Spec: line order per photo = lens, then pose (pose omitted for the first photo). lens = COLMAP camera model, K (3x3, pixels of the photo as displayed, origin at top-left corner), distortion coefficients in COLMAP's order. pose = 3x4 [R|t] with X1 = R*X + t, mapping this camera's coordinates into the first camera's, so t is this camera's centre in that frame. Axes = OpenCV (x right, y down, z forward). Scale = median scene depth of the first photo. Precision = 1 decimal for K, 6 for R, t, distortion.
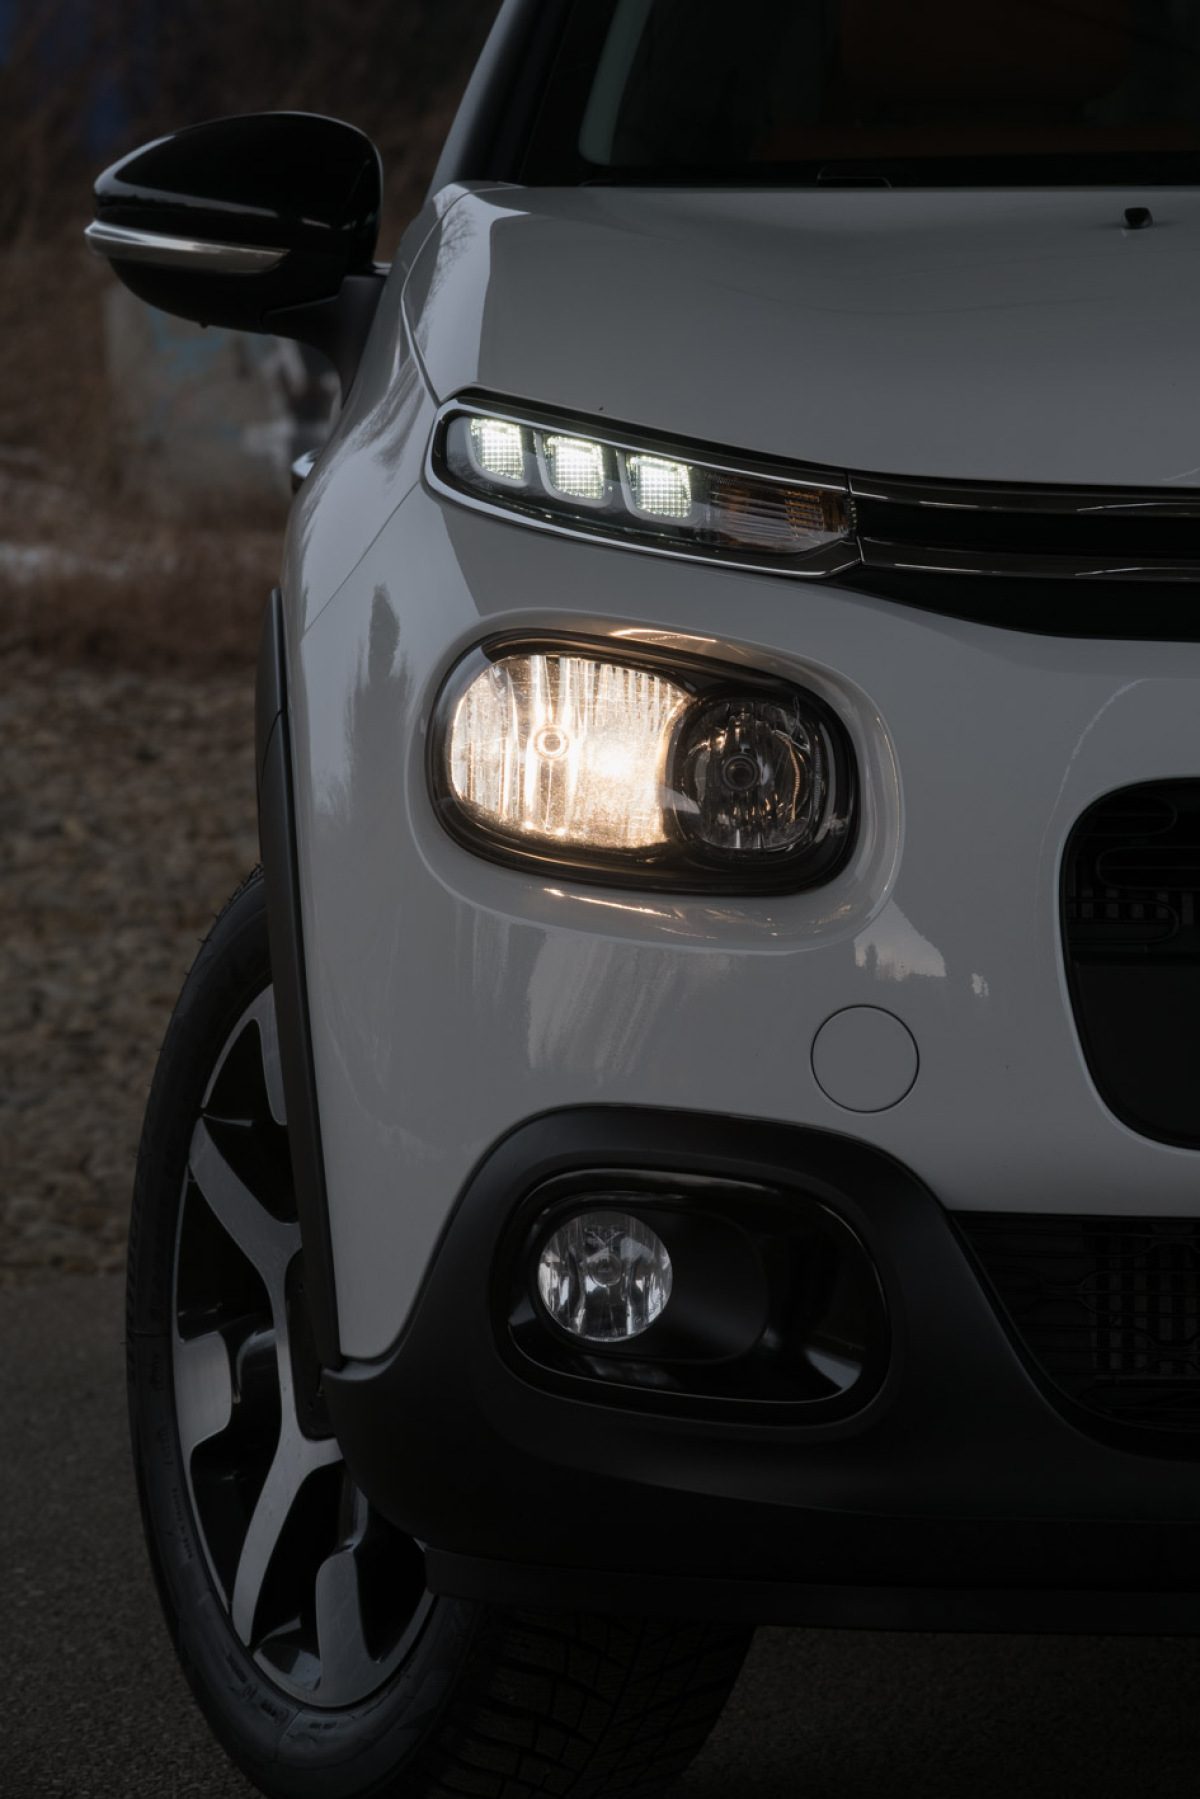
lens RADIAL K [[11002.8, 0, 599.5], [0, 11002.8, 897.5], [0, 0, 1]] dist [0.019680, 0.000000]
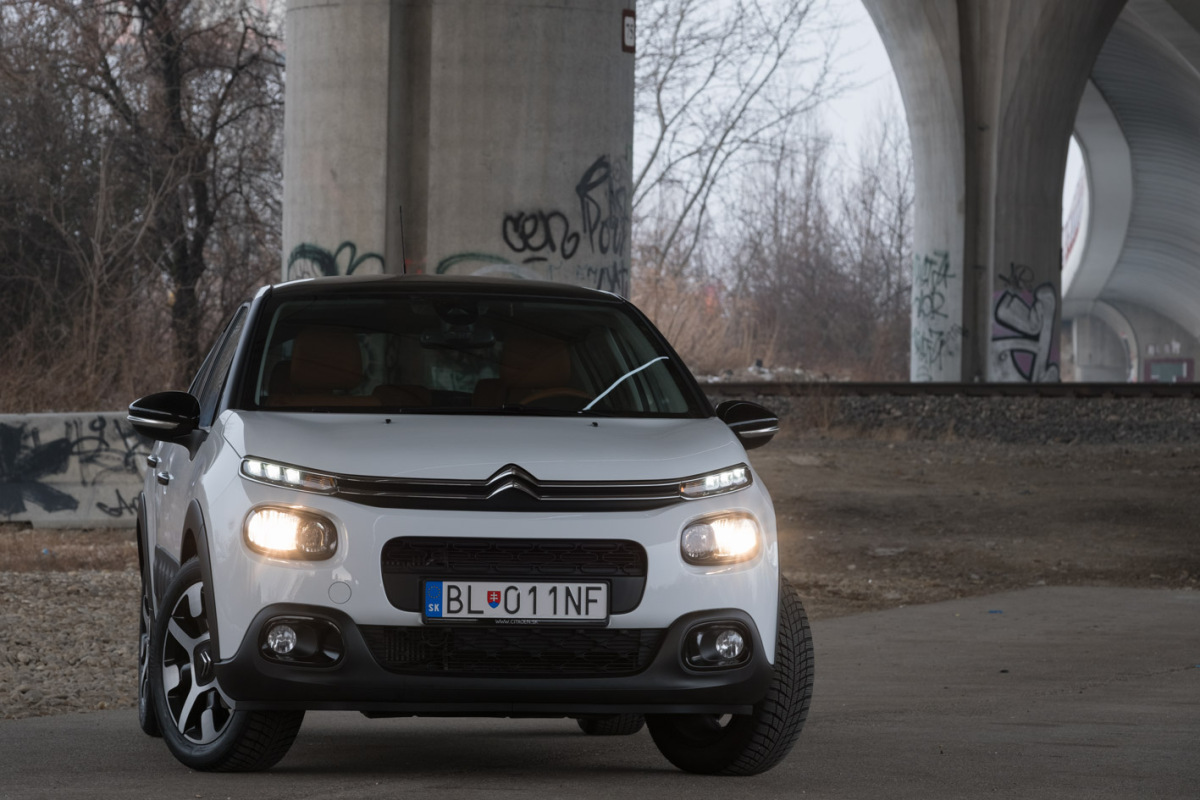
lens RADIAL K [[6318.1, 0, 599.7], [0, 6318.1, 399.9], [0, 0, 1]] dist [-0.098255, 0.000000]
pose [[0.991605, 0.021662, 0.127475, -0.206089], [-0.013748, 0.997941, -0.062641, 0.096515], [-0.128570, 0.060362, 0.989862, -1.676227]]
